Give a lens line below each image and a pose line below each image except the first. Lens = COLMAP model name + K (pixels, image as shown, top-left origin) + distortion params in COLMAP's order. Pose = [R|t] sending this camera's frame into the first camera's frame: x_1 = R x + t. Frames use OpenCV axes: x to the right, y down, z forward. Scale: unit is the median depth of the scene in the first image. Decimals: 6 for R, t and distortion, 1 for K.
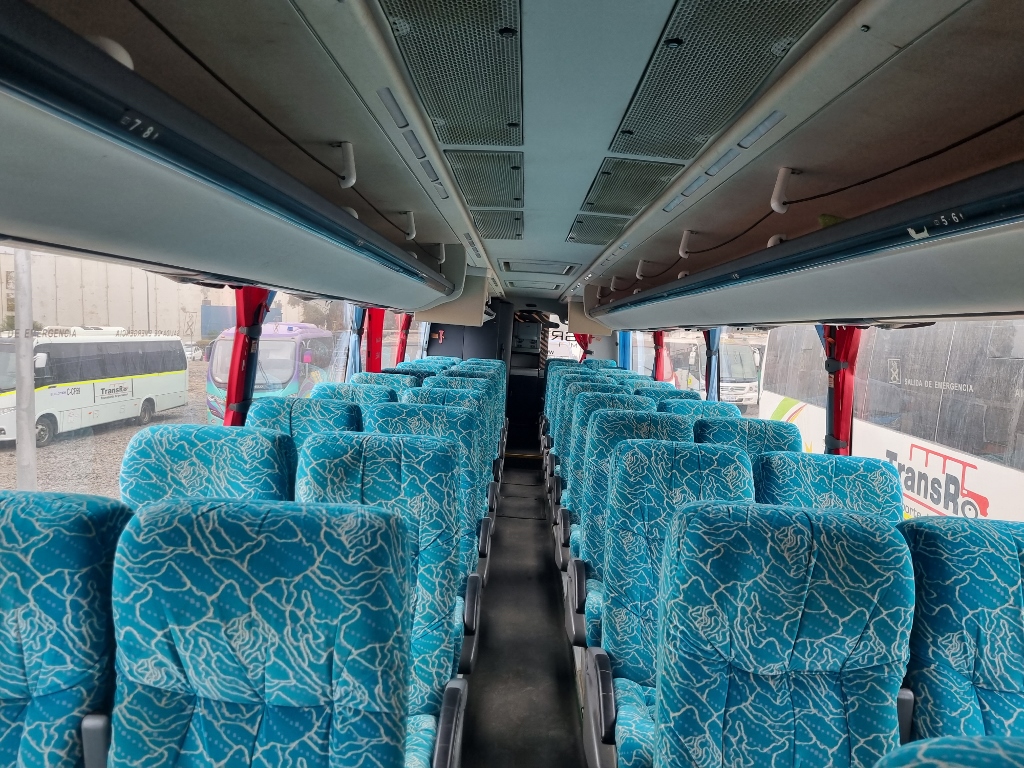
lens RADIAL K [[783.6, 0, 514.9], [0, 783.6, 398.7], [0, 0, 1]] dist [0.041367, -0.030727]
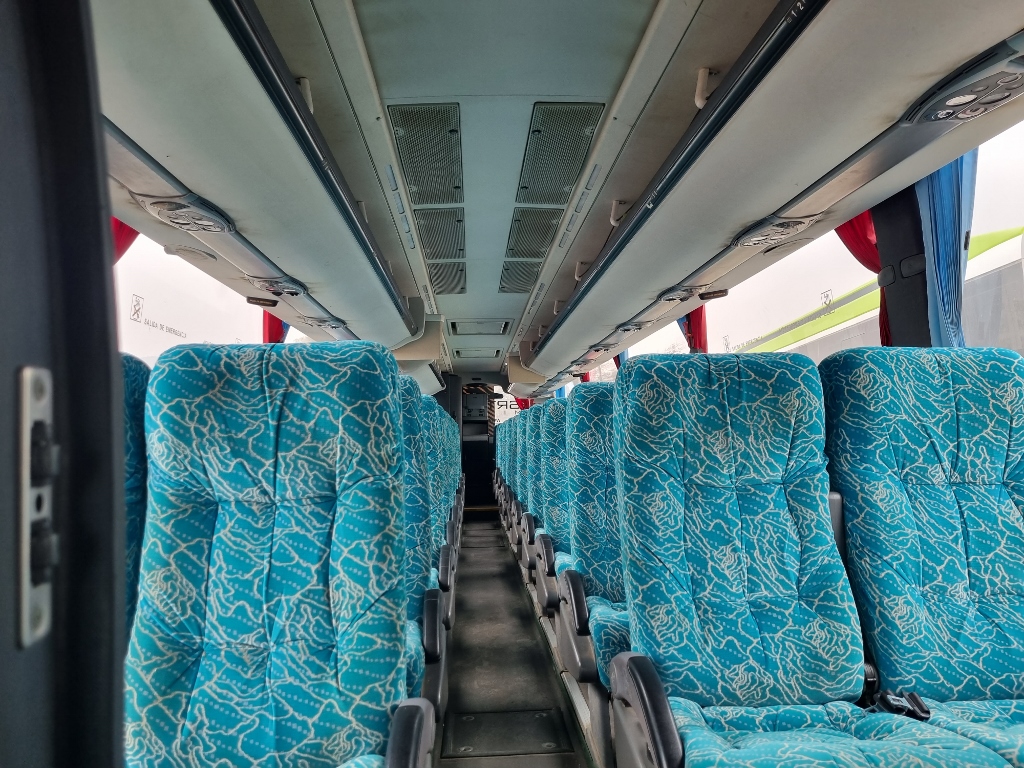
lens RADIAL K [[783.6, 0, 514.9], [0, 783.6, 398.7], [0, 0, 1]] dist [0.041367, -0.030727]
pose [[0.994138, -0.081774, 0.070727, -0.022906], [0.090520, 0.987255, -0.130893, 0.217372], [-0.059122, 0.136528, 0.988870, -0.403721]]
